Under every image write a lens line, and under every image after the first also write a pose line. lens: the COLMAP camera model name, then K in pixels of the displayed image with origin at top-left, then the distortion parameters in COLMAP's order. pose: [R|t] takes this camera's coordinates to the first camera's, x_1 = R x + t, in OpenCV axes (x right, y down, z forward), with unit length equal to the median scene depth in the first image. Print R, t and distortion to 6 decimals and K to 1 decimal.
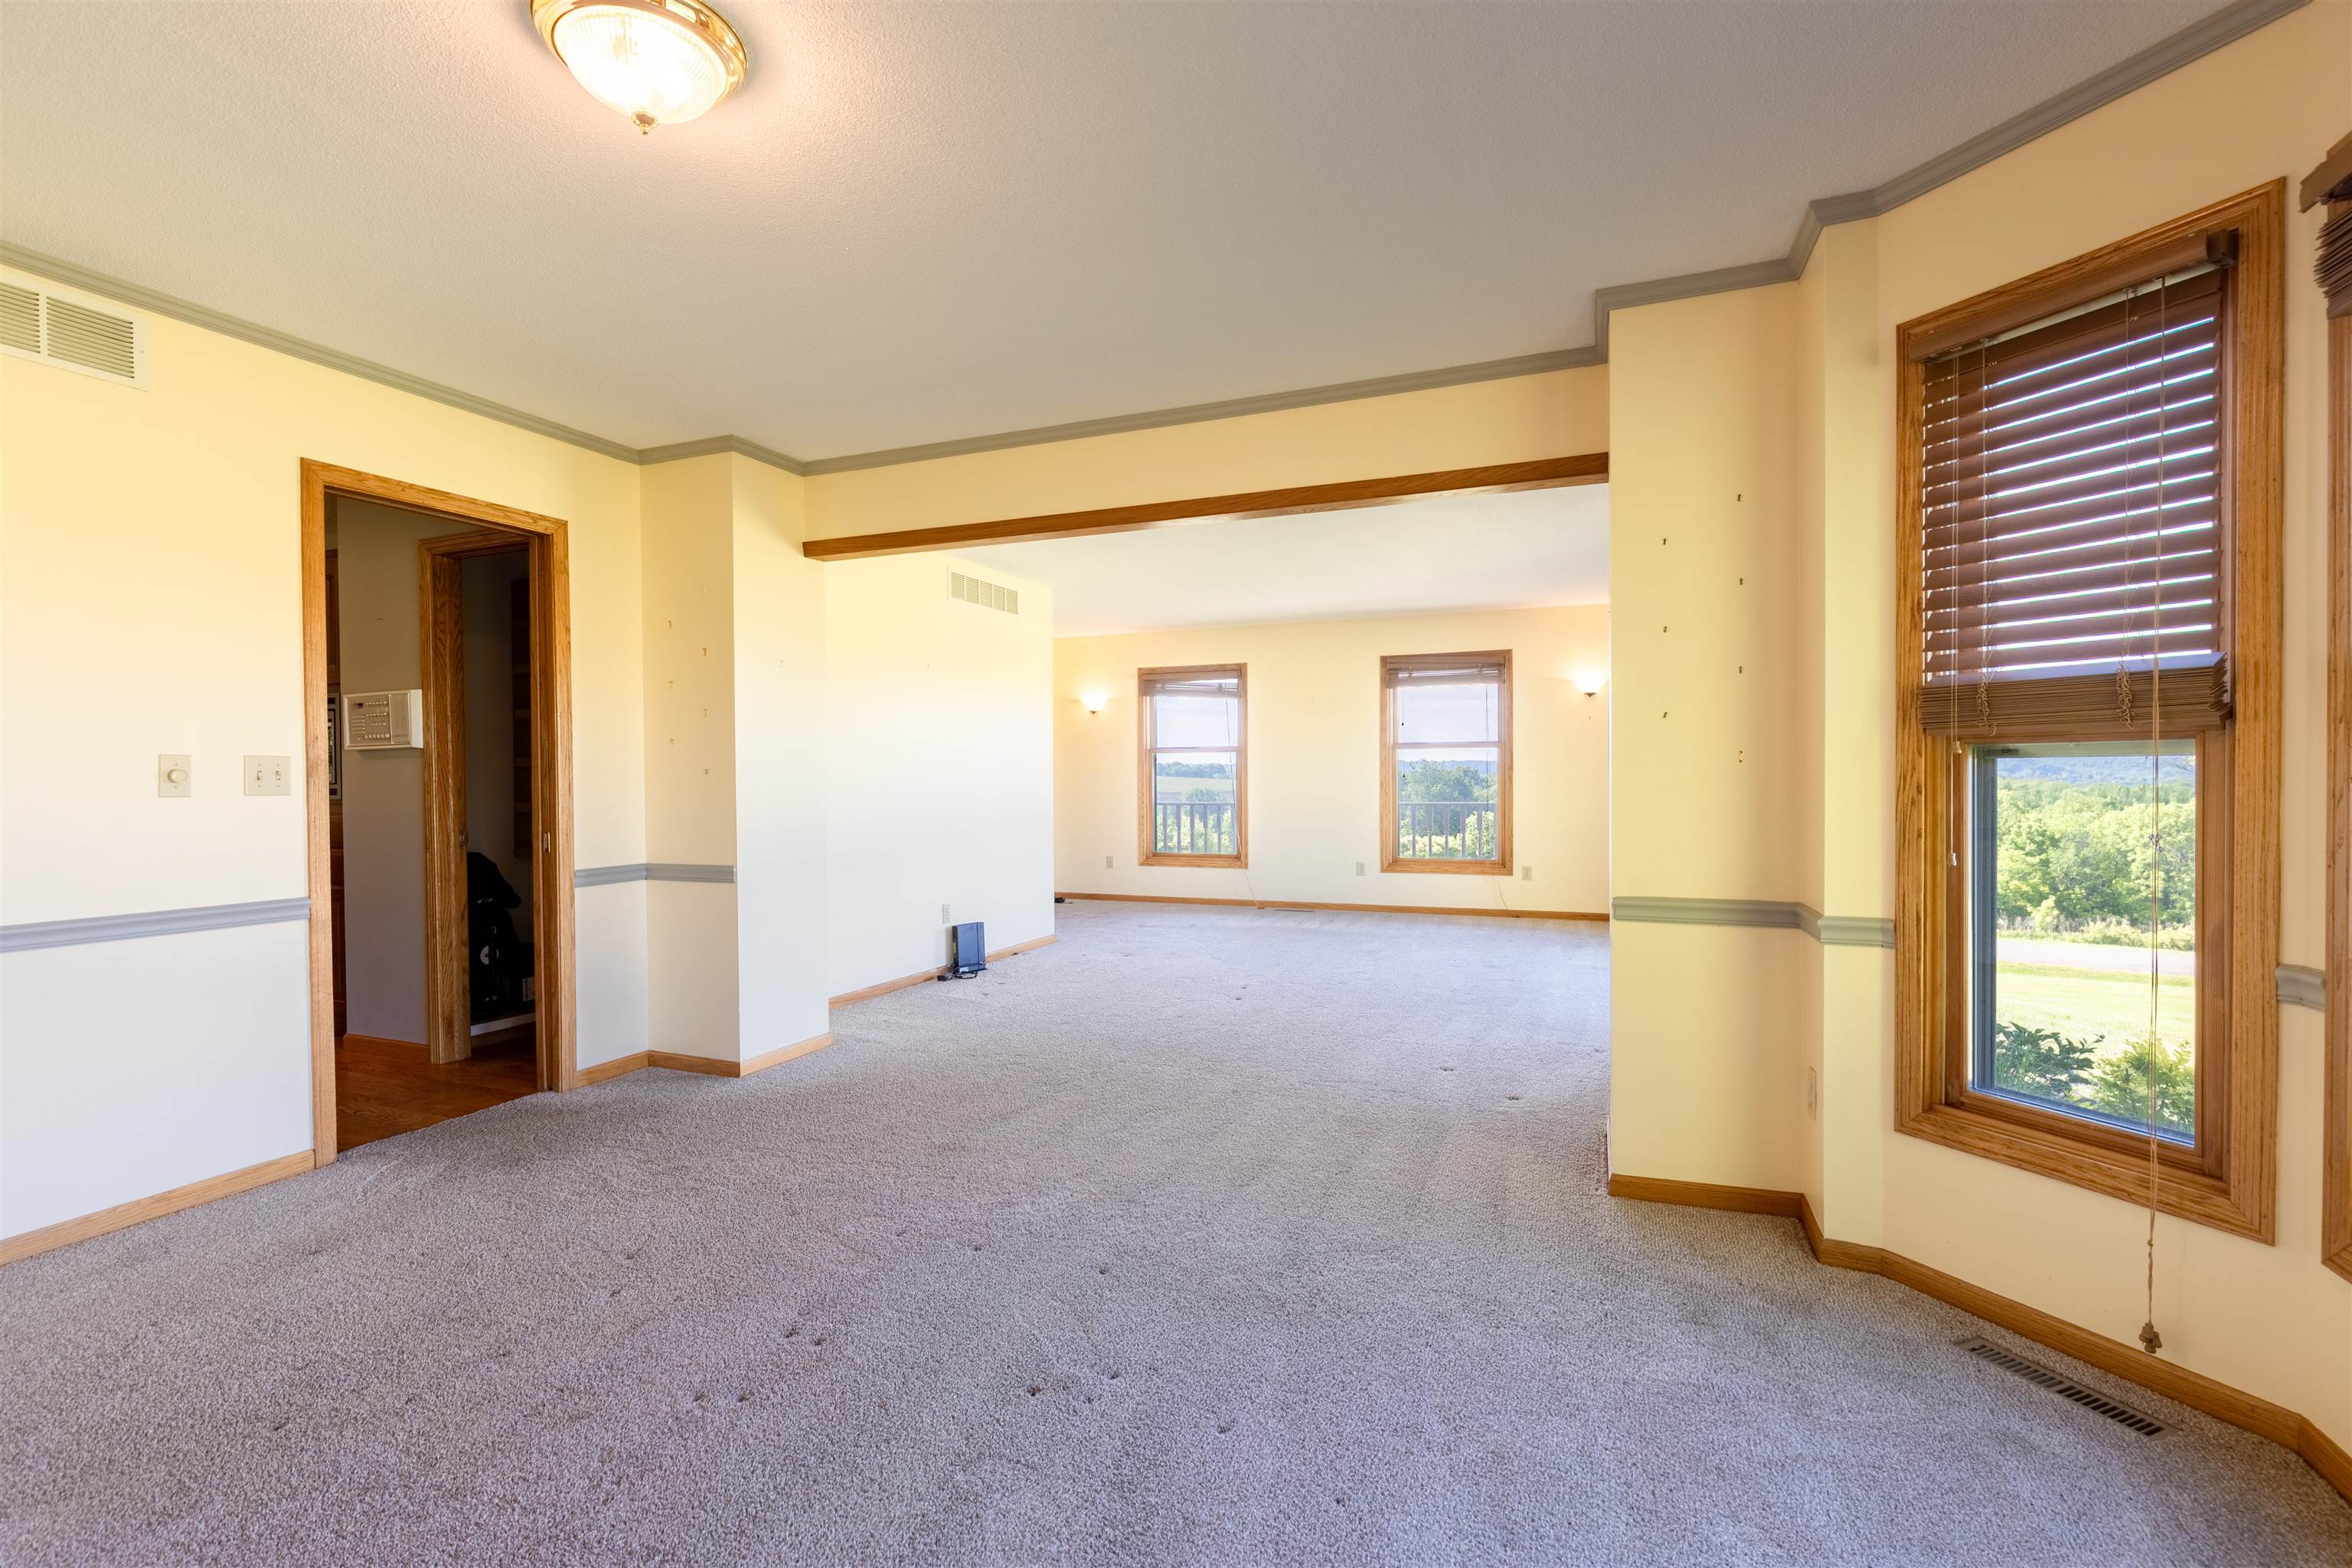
lens RADIAL K [[1059.2, 0, 1176.0], [0, 1059.2, 784.0], [0, 0, 1]] dist [-0.007986, -0.000683]
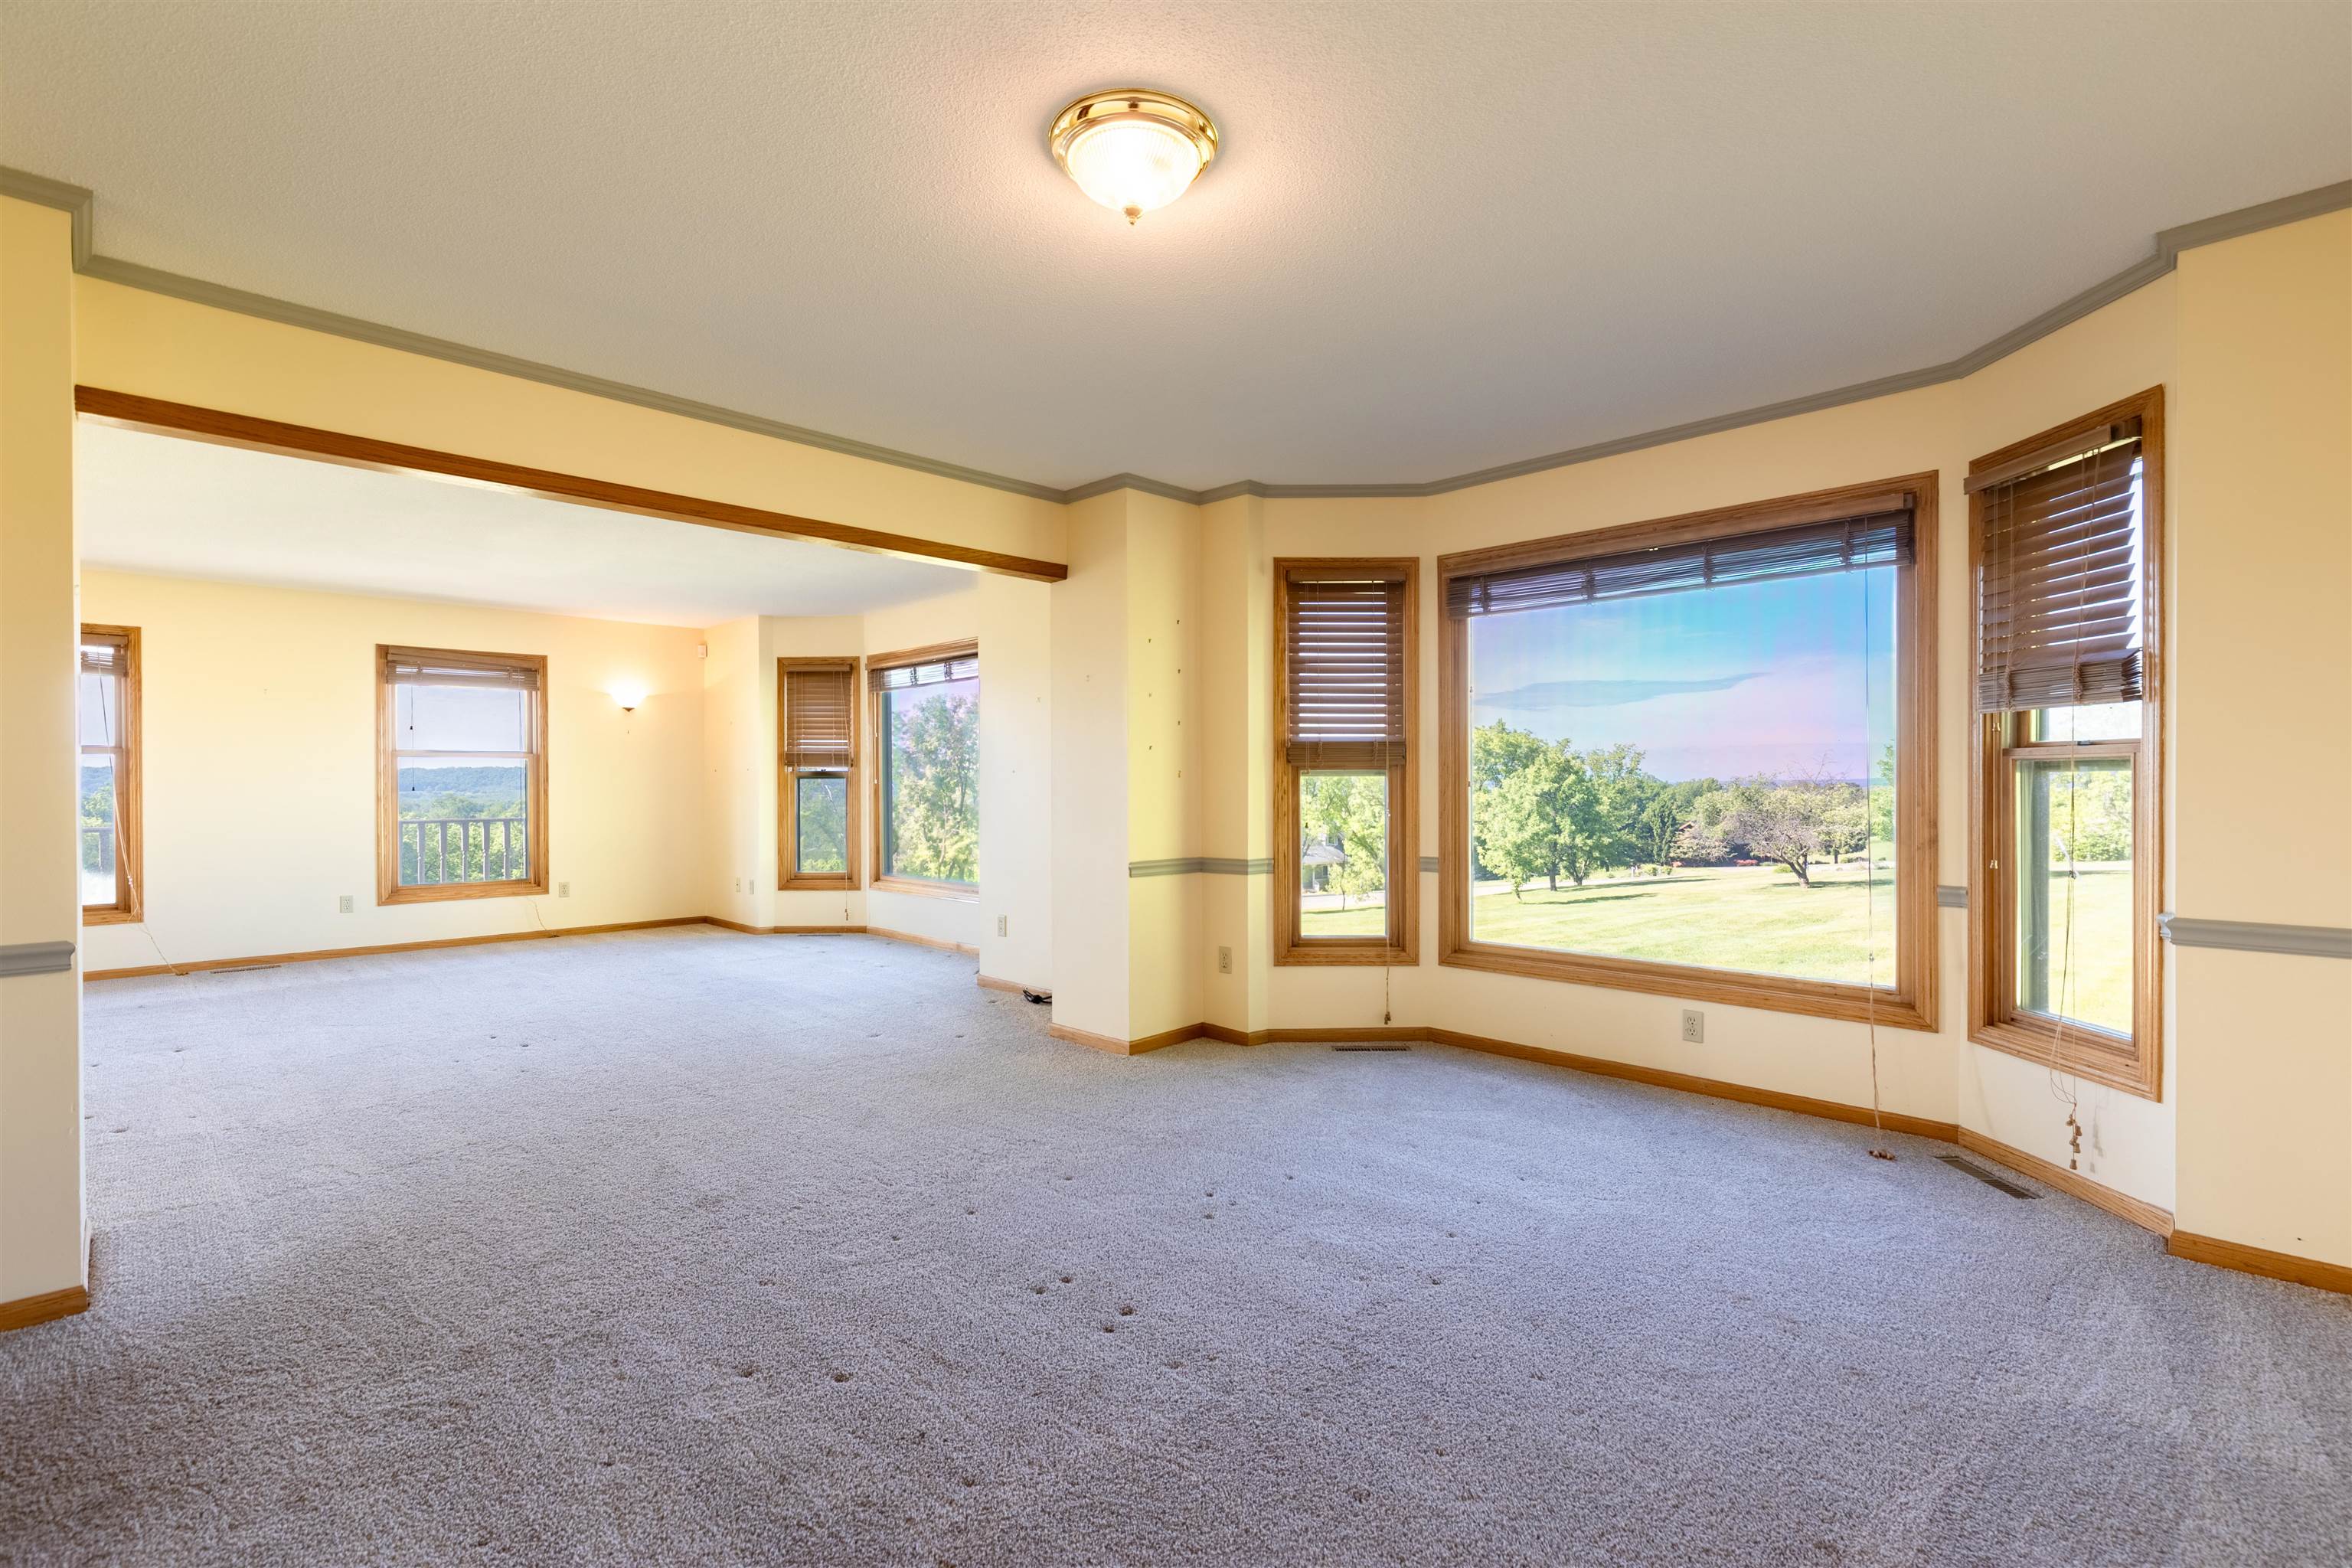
lens RADIAL K [[1059.2, 0, 1176.0], [0, 1059.2, 784.0], [0, 0, 1]] dist [-0.007986, -0.000683]
pose [[0.390723, 0.004475, 0.920497, -0.641001], [0.009343, 0.999917, -0.008827, 0.003170], [-0.920461, 0.012049, 0.390649, 0.210608]]
